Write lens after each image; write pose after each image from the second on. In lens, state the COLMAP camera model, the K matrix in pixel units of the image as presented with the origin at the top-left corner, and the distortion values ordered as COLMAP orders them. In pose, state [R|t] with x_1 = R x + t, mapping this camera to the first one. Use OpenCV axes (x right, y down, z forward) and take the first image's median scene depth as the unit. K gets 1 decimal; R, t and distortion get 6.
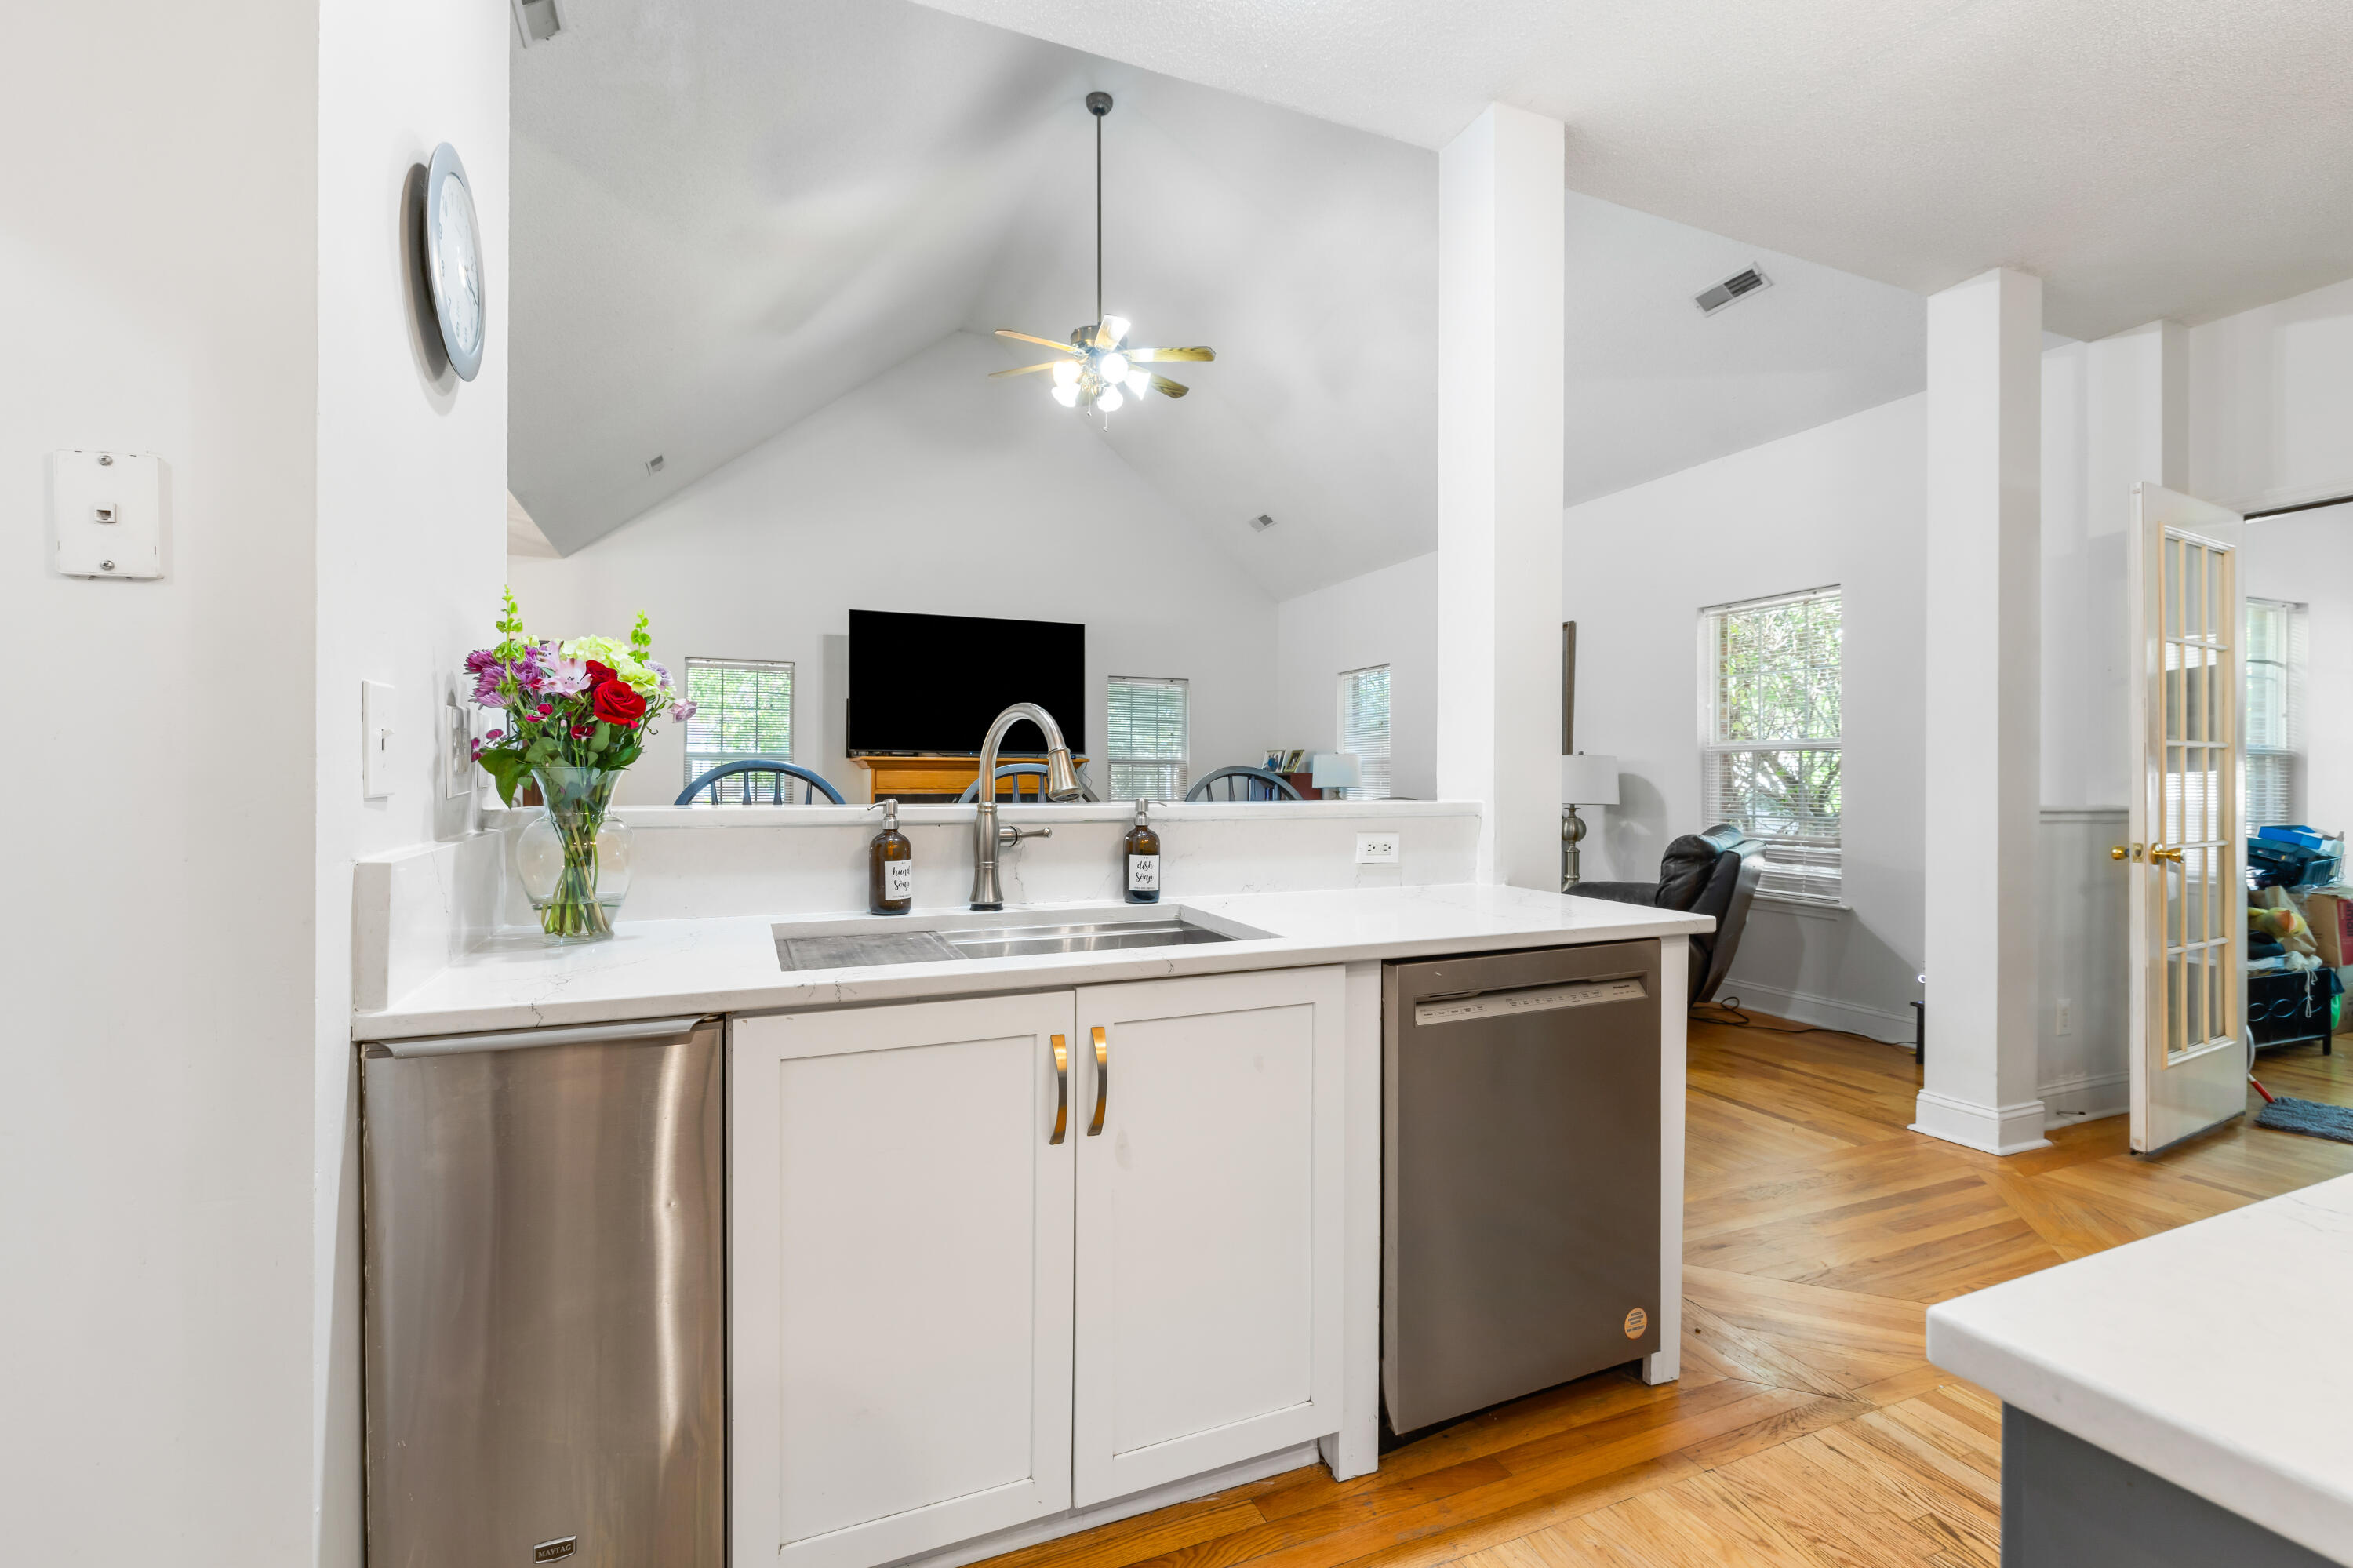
lens RADIAL K [[1043.7, 0, 1181.5], [0, 1043.7, 744.5], [0, 0, 1]] dist [-0.001584, -0.000005]
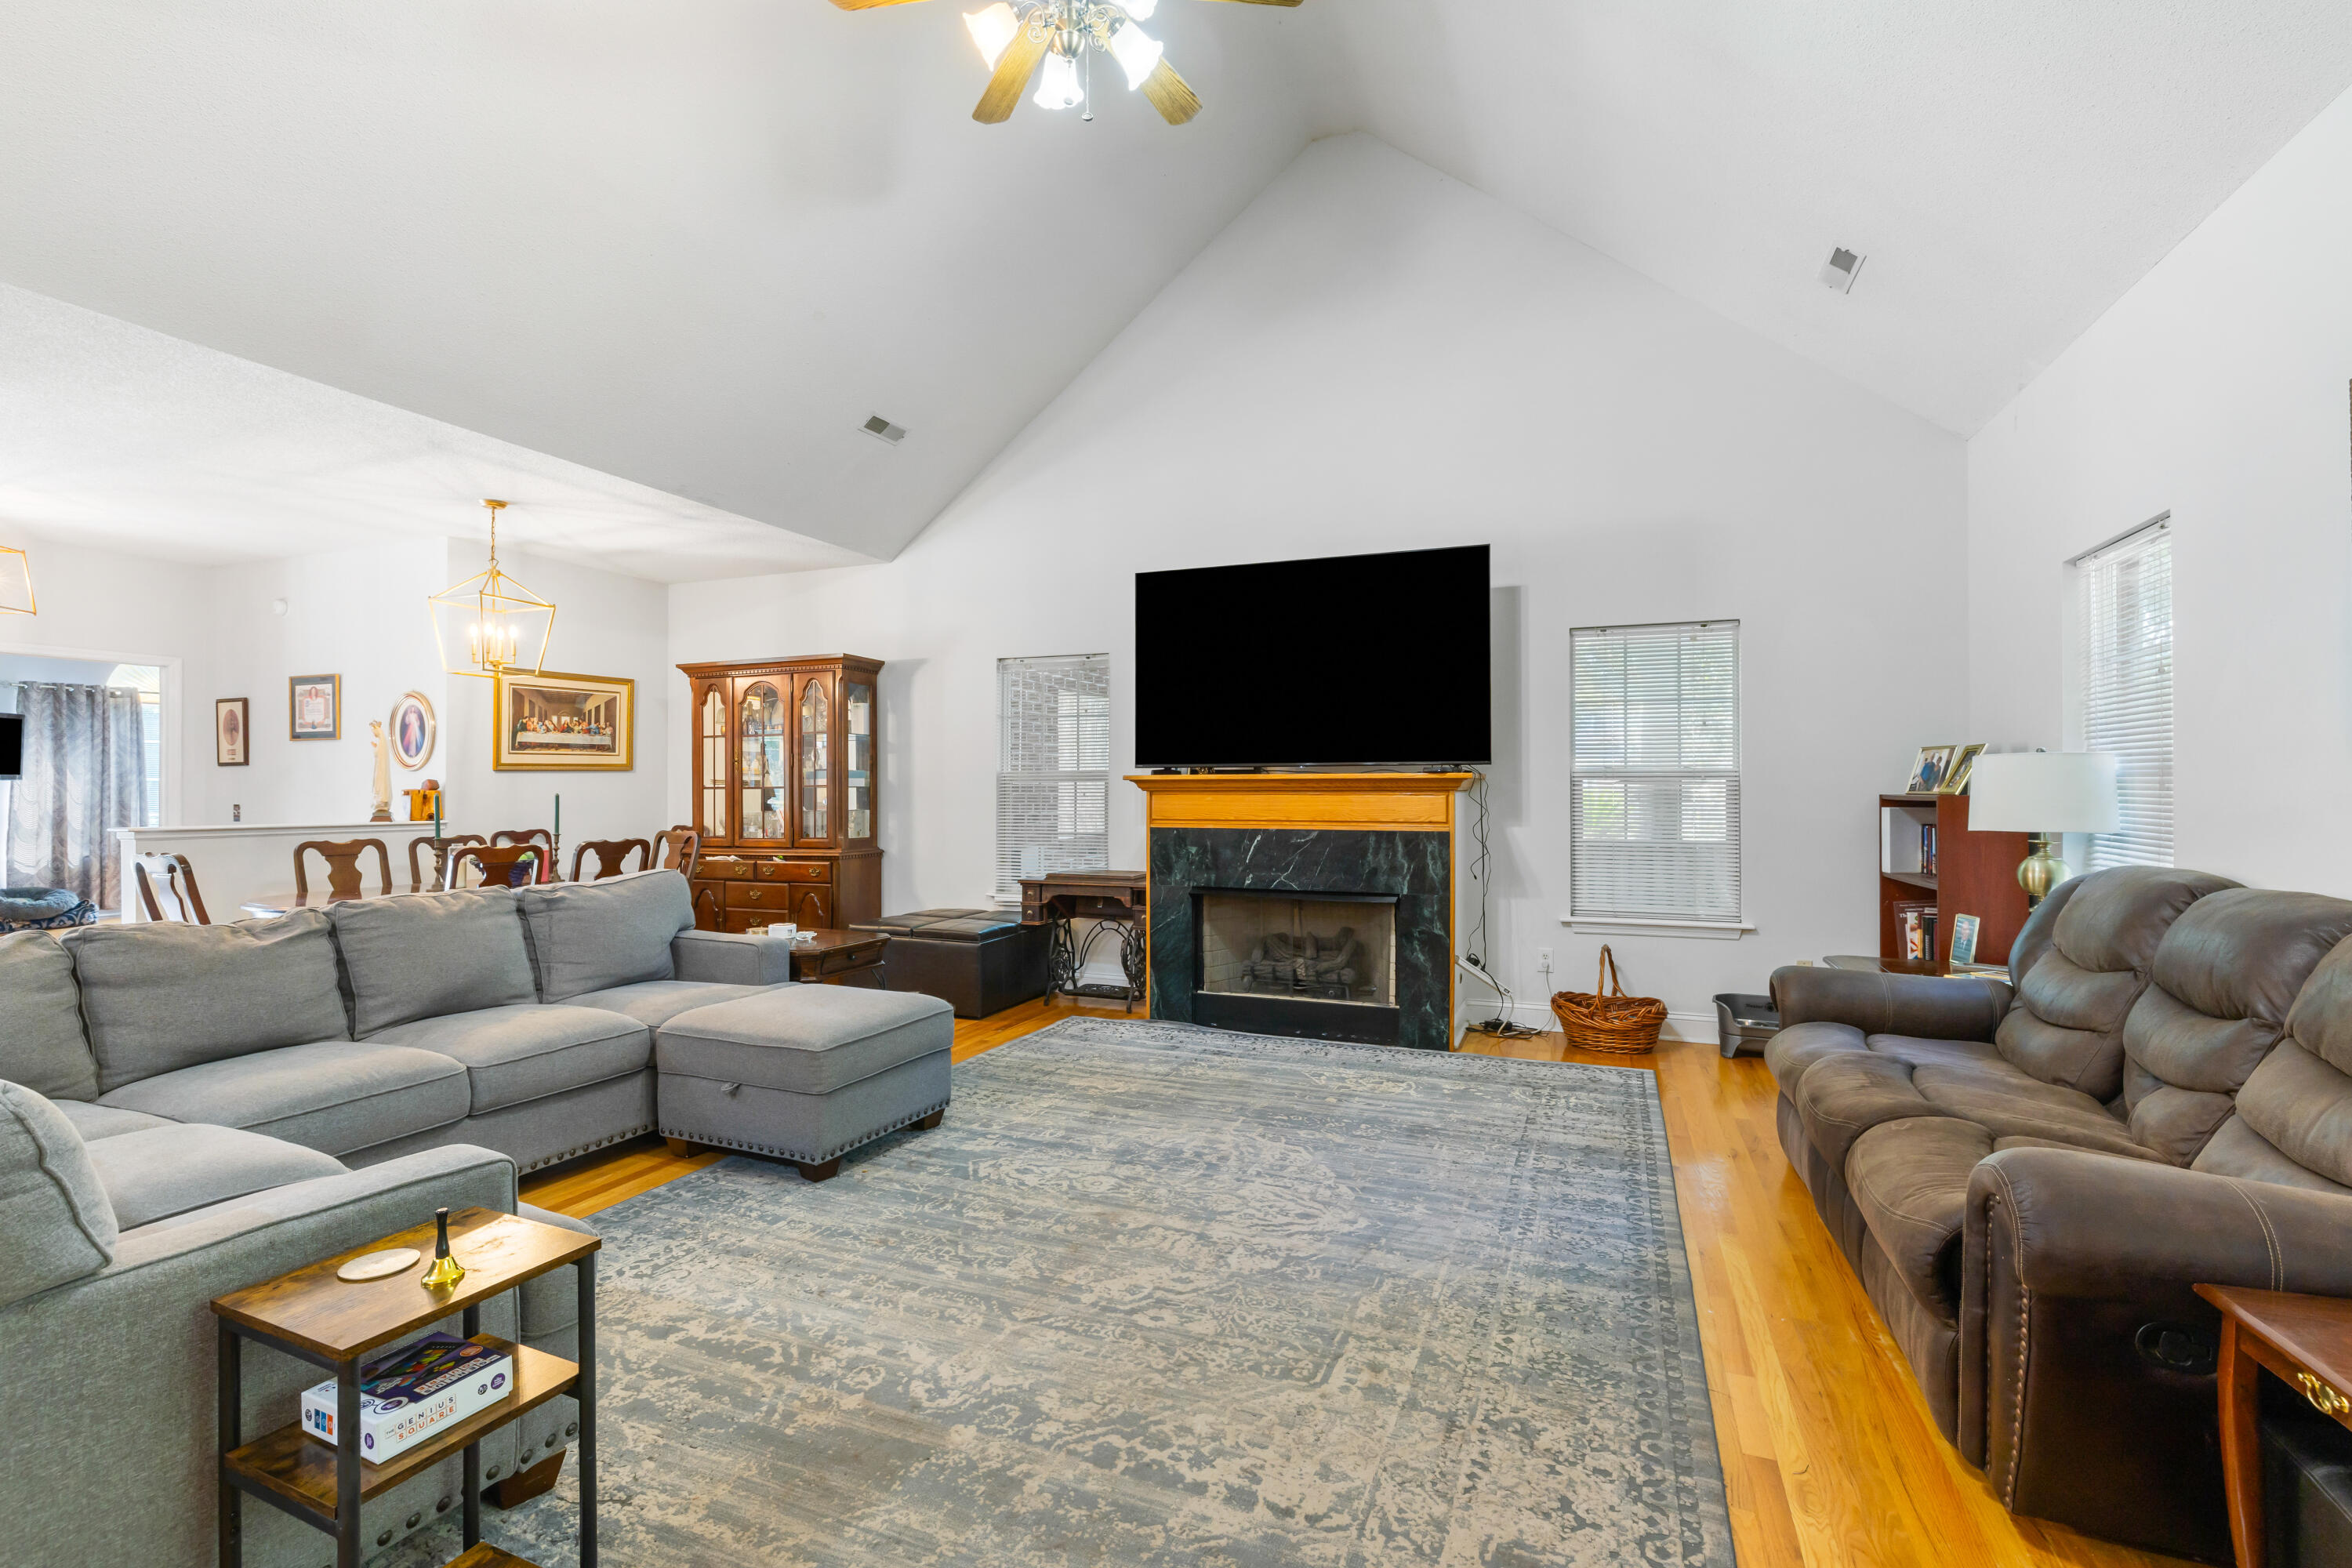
lens RADIAL K [[1056.9, 0, 1168.9], [0, 1056.9, 782.4], [0, 0, 1]] dist [-0.001005, 0.000092]
pose [[0.706330, -0.005657, -0.707860, 0.223430], [0.029061, 0.999357, 0.021012, 0.001663], [0.707286, -0.035413, 0.706040, 0.488579]]
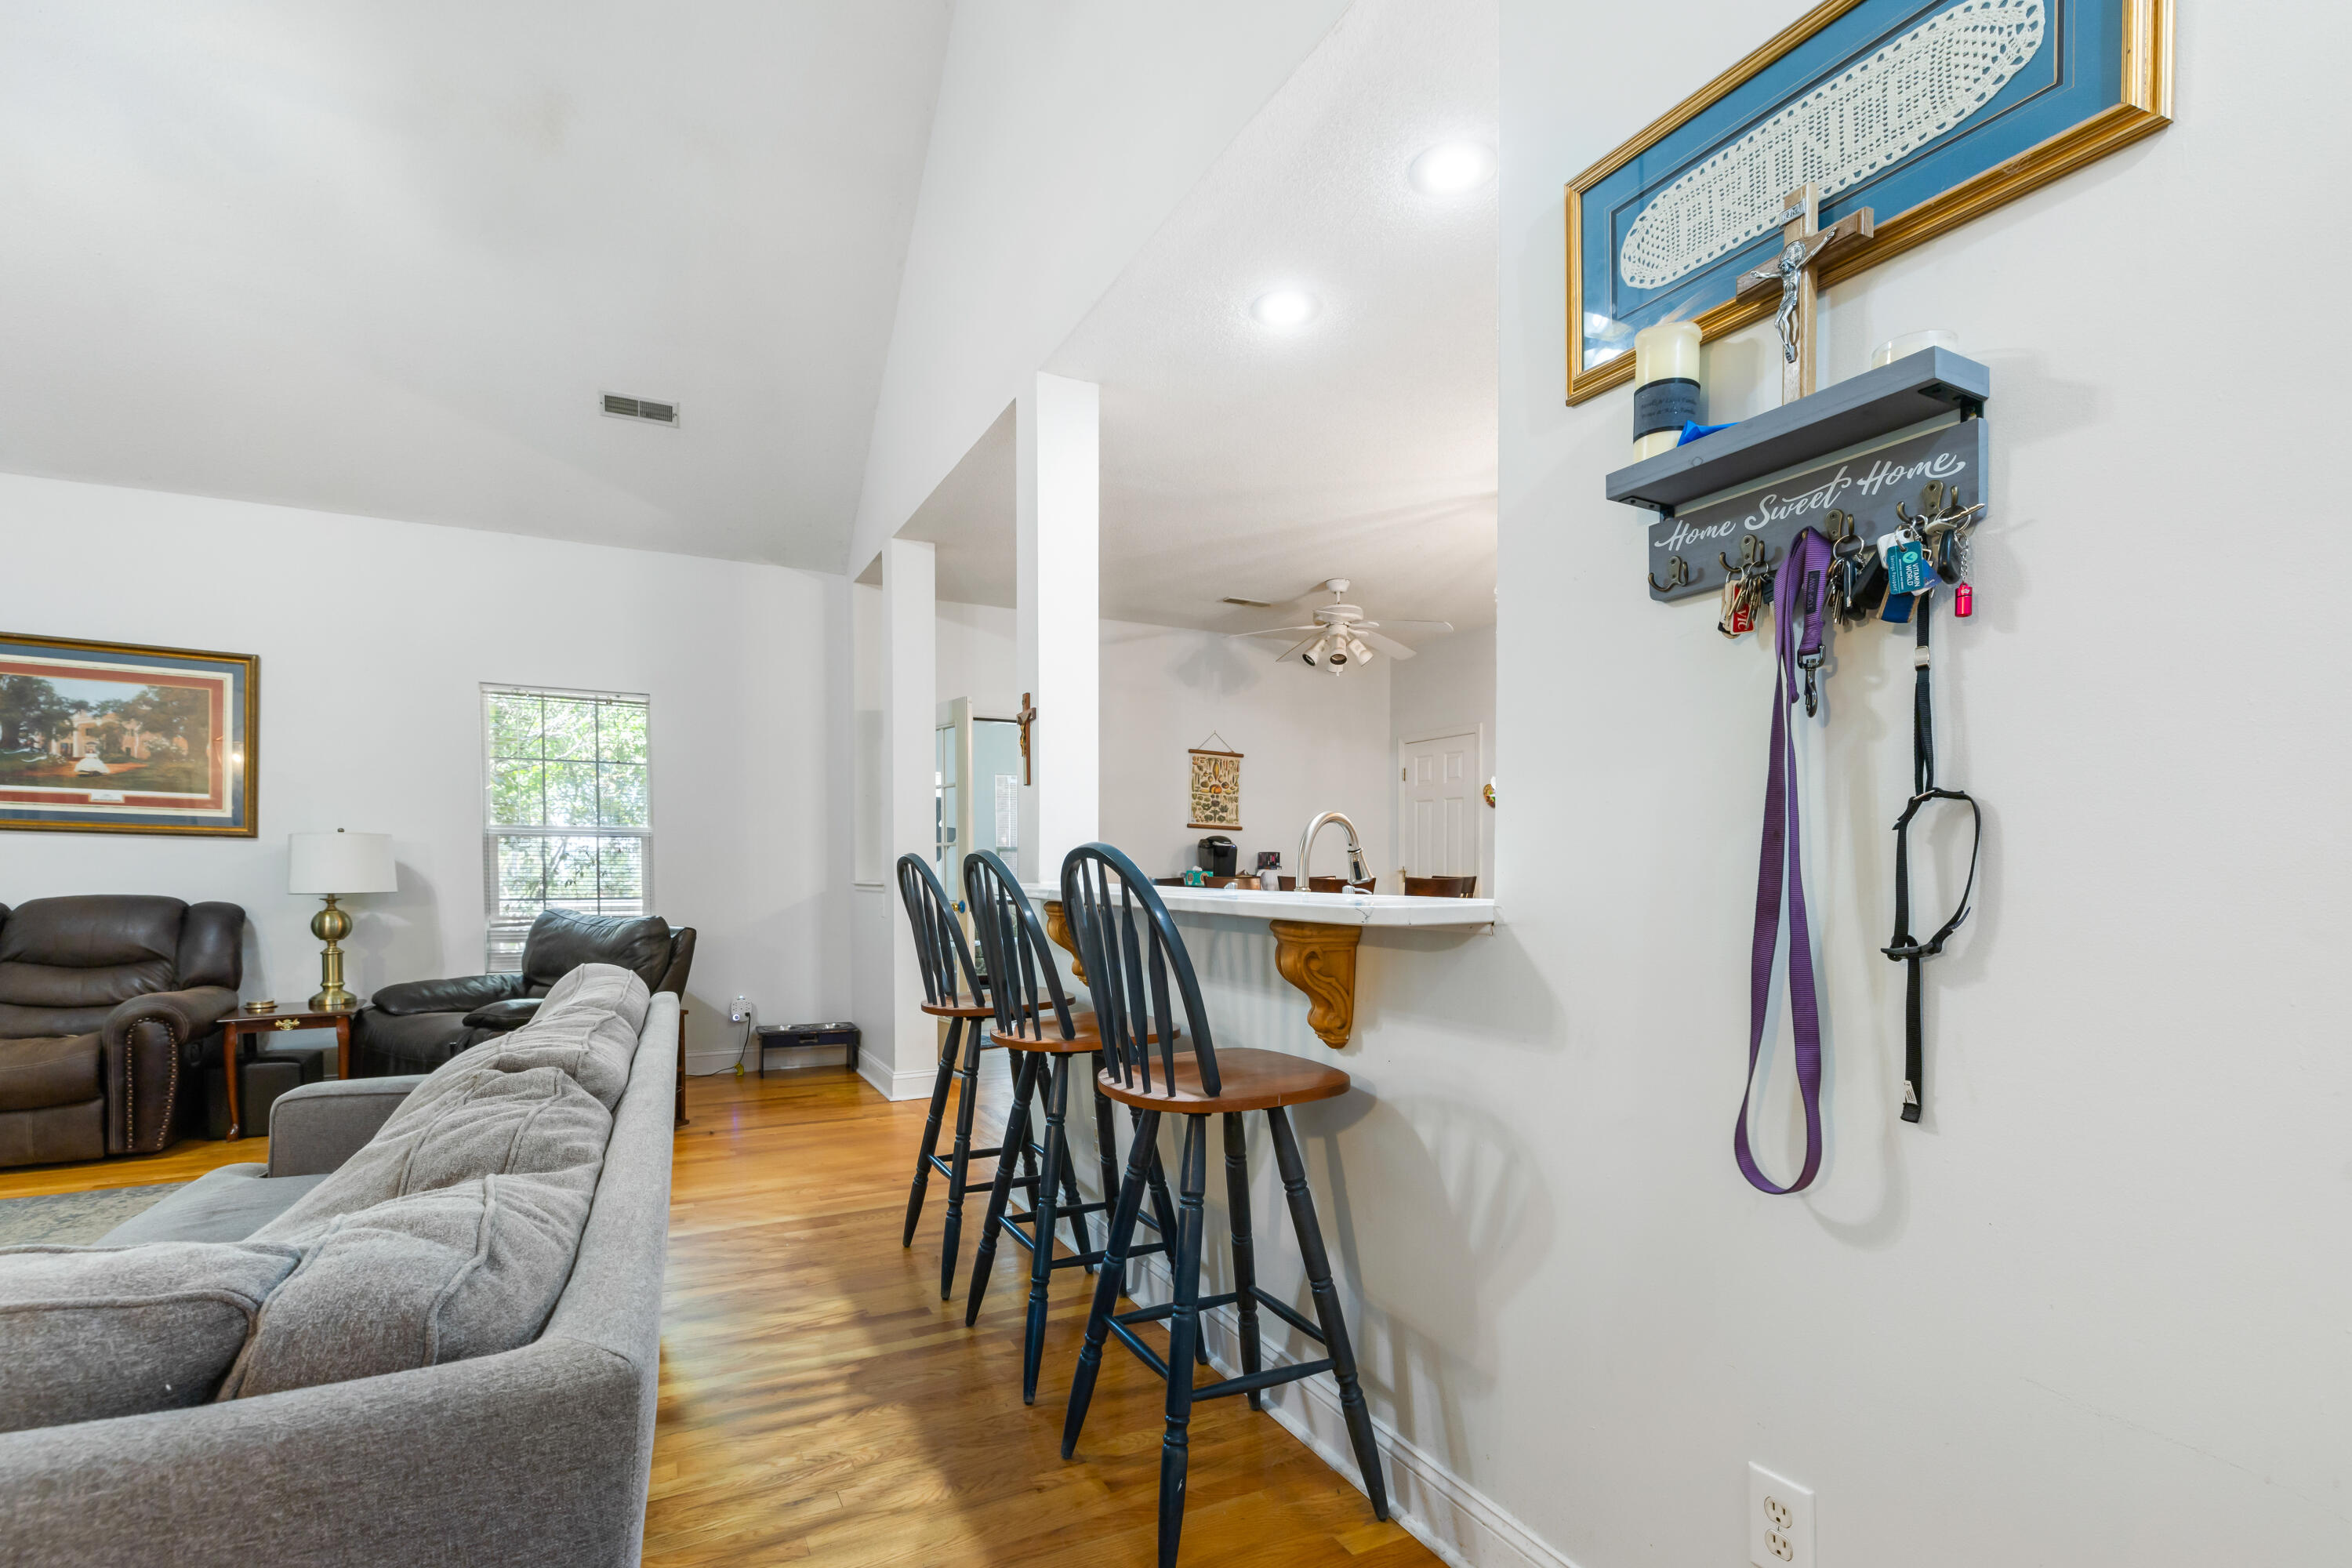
lens RADIAL K [[1064.0, 0, 1154.2], [0, 1064.0, 896.4], [0, 0, 1]] dist [-0.000050, 0.000278]
pose [[-0.066297, -0.030215, 0.997342, -0.364660], [-0.037937, 0.998895, 0.027741, 0.008897], [-0.997078, -0.035997, -0.067370, 0.318930]]
